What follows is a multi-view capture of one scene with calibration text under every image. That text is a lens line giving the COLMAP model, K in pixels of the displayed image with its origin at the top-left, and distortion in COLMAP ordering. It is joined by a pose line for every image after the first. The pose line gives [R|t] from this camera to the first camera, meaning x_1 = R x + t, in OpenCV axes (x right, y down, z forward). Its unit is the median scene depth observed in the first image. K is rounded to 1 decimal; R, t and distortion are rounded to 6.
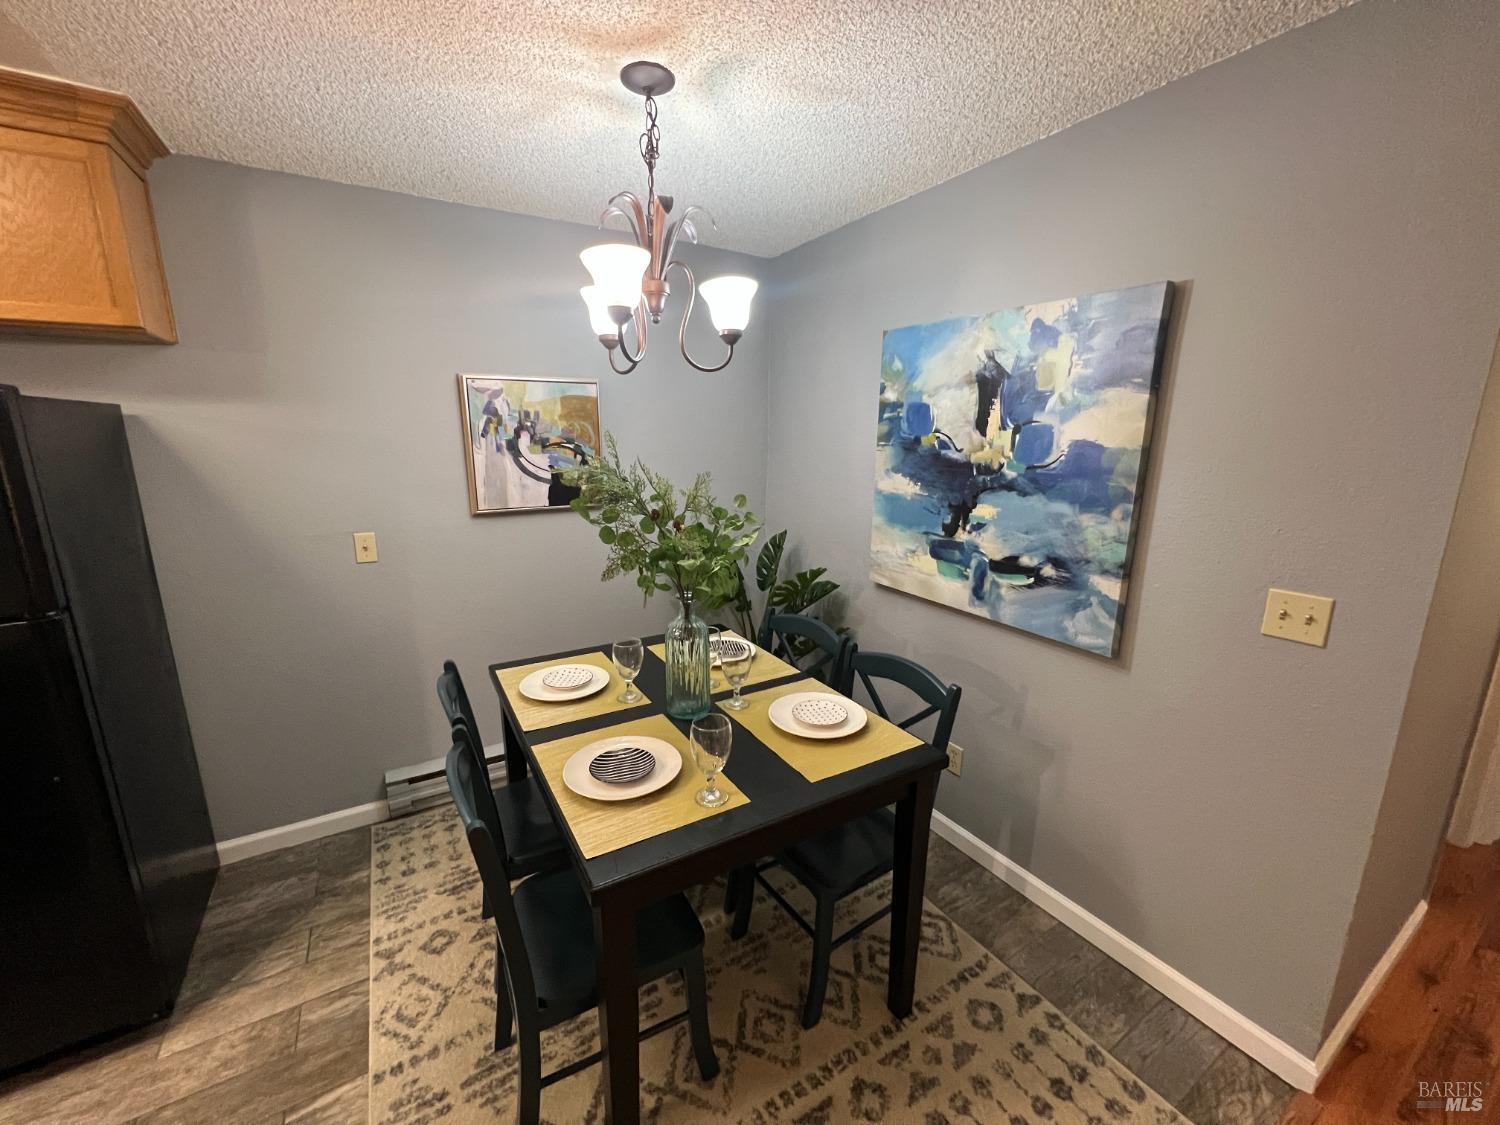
lens RADIAL K [[599.7, 0, 747.7], [0, 599.7, 560.9], [0, 0, 1]] dist [-0.002093, 0.000240]
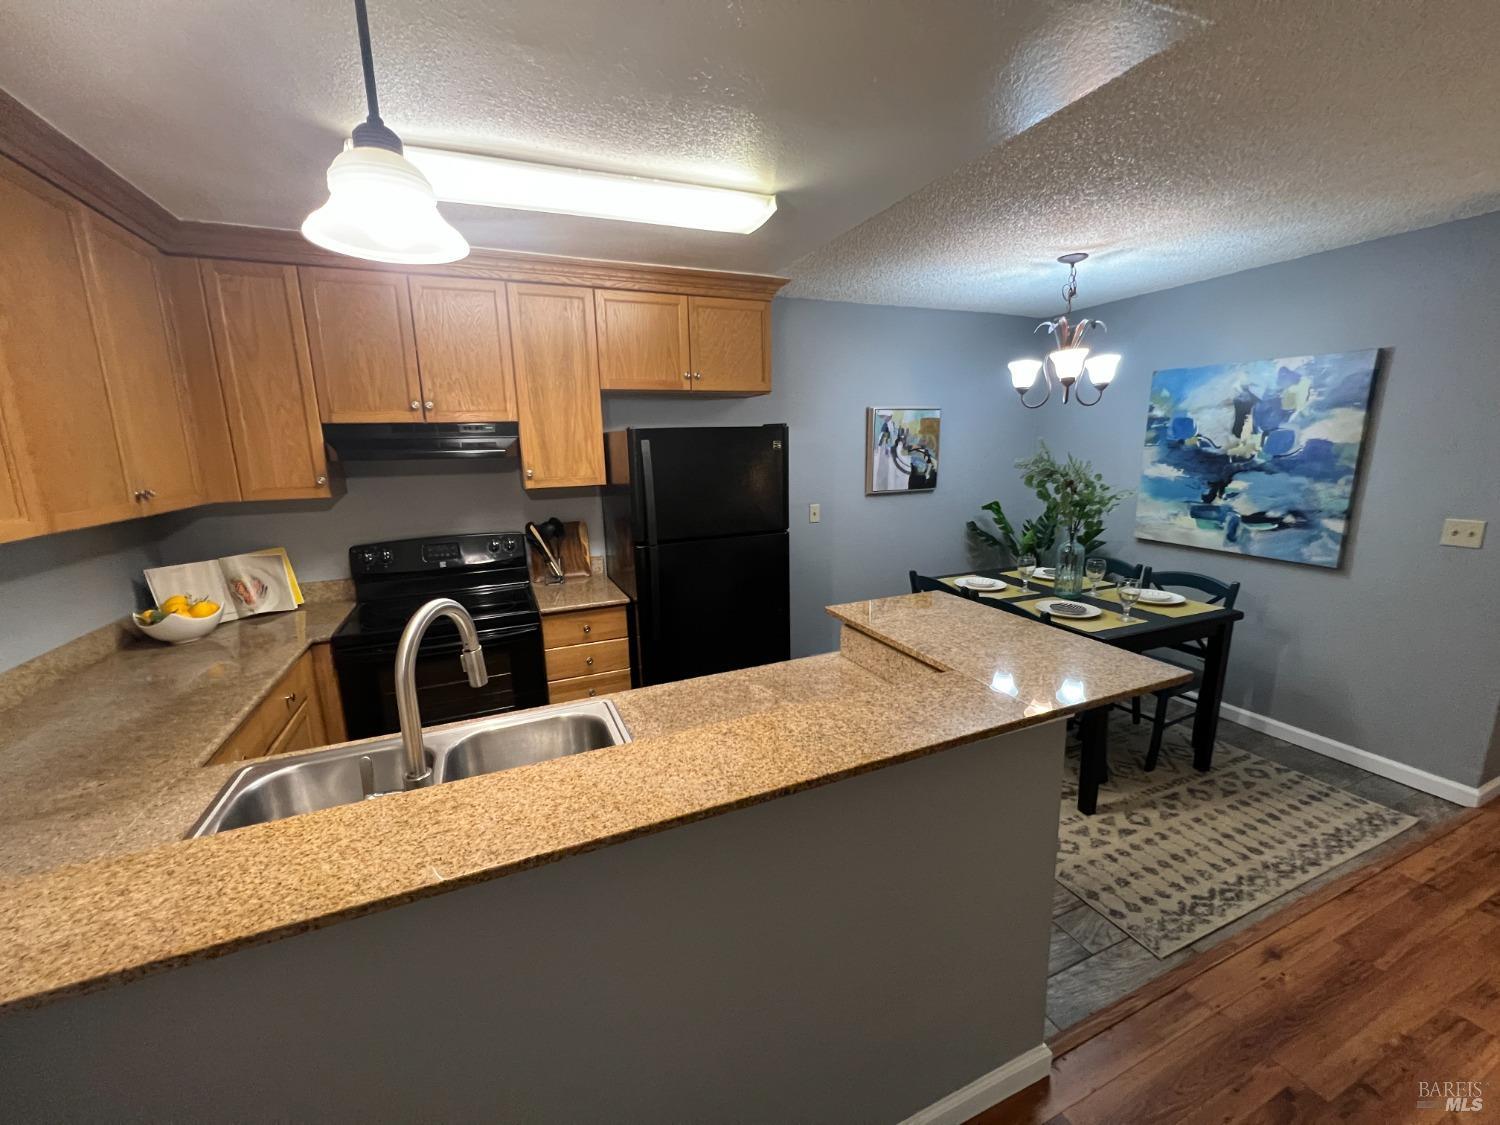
lens RADIAL K [[599.7, 0, 747.7], [0, 599.7, 560.9], [0, 0, 1]] dist [-0.002093, 0.000240]
pose [[0.989712, 0.006939, -0.142909, -0.688949], [-0.009115, 0.999852, -0.014579, 0.159124], [0.142787, 0.015731, 0.989628, -0.783417]]
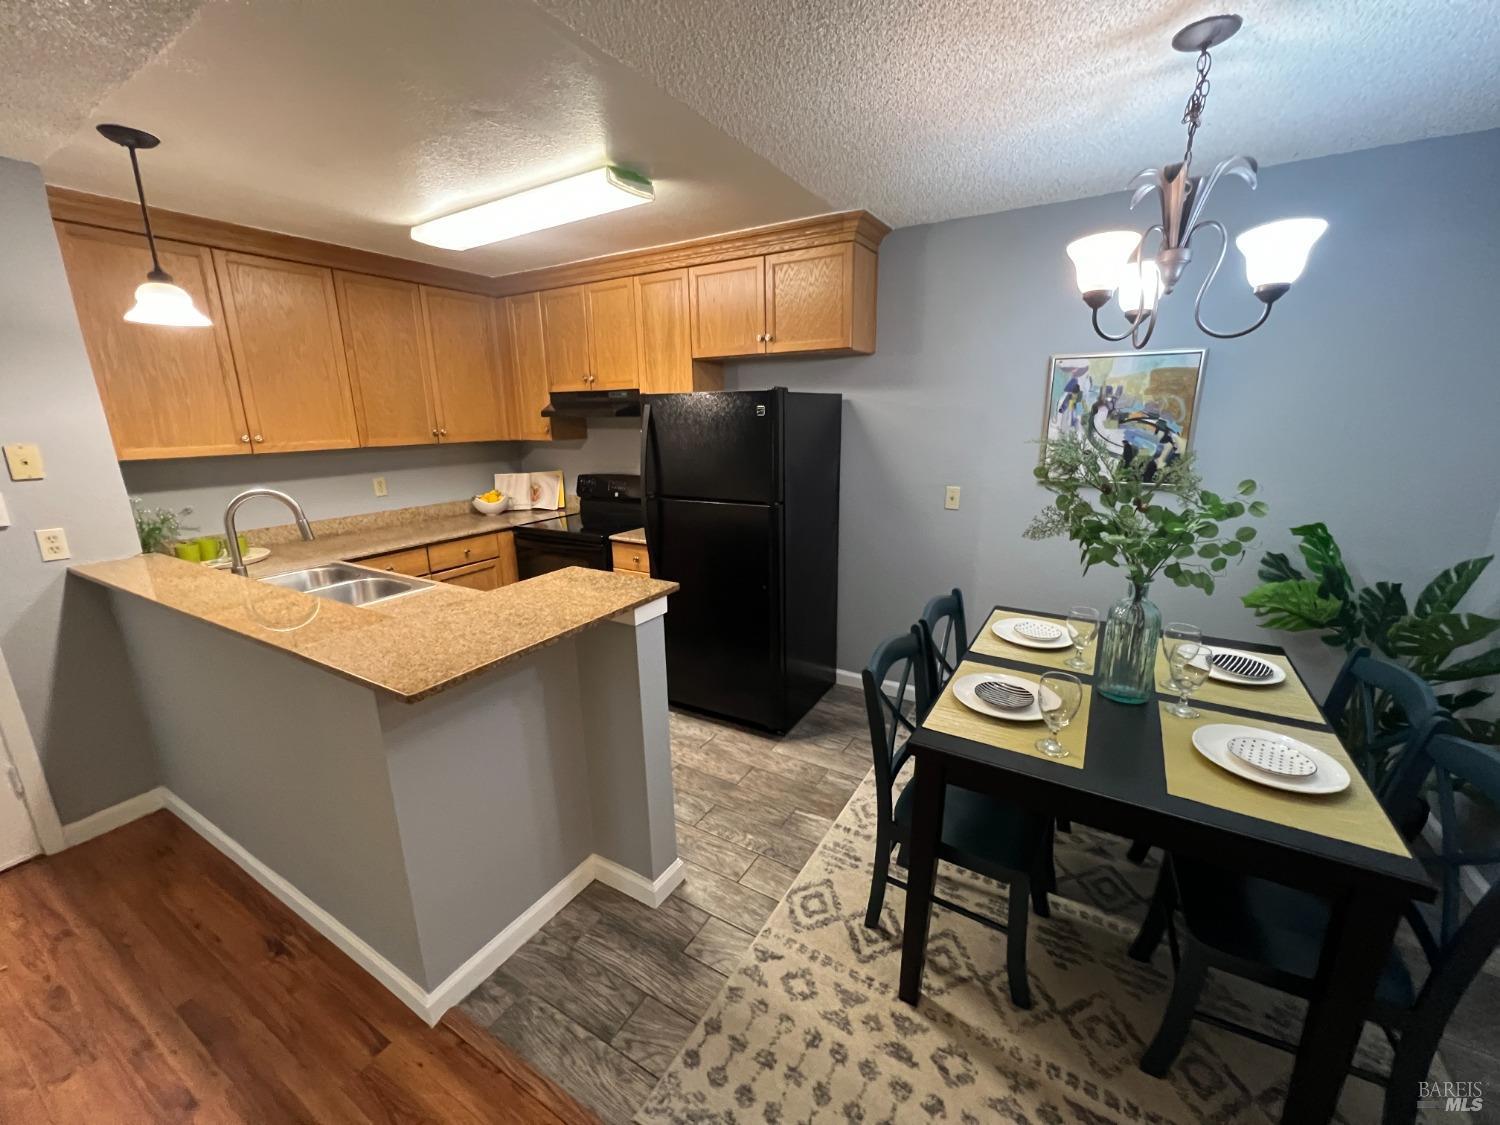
lens RADIAL K [[599.7, 0, 747.7], [0, 599.7, 560.9], [0, 0, 1]] dist [-0.002093, 0.000240]
pose [[0.467303, 0.208838, -0.859078, 0.362495], [-0.174733, 0.974350, 0.141812, 0.005211], [0.866658, 0.083840, 0.491807, -0.024233]]
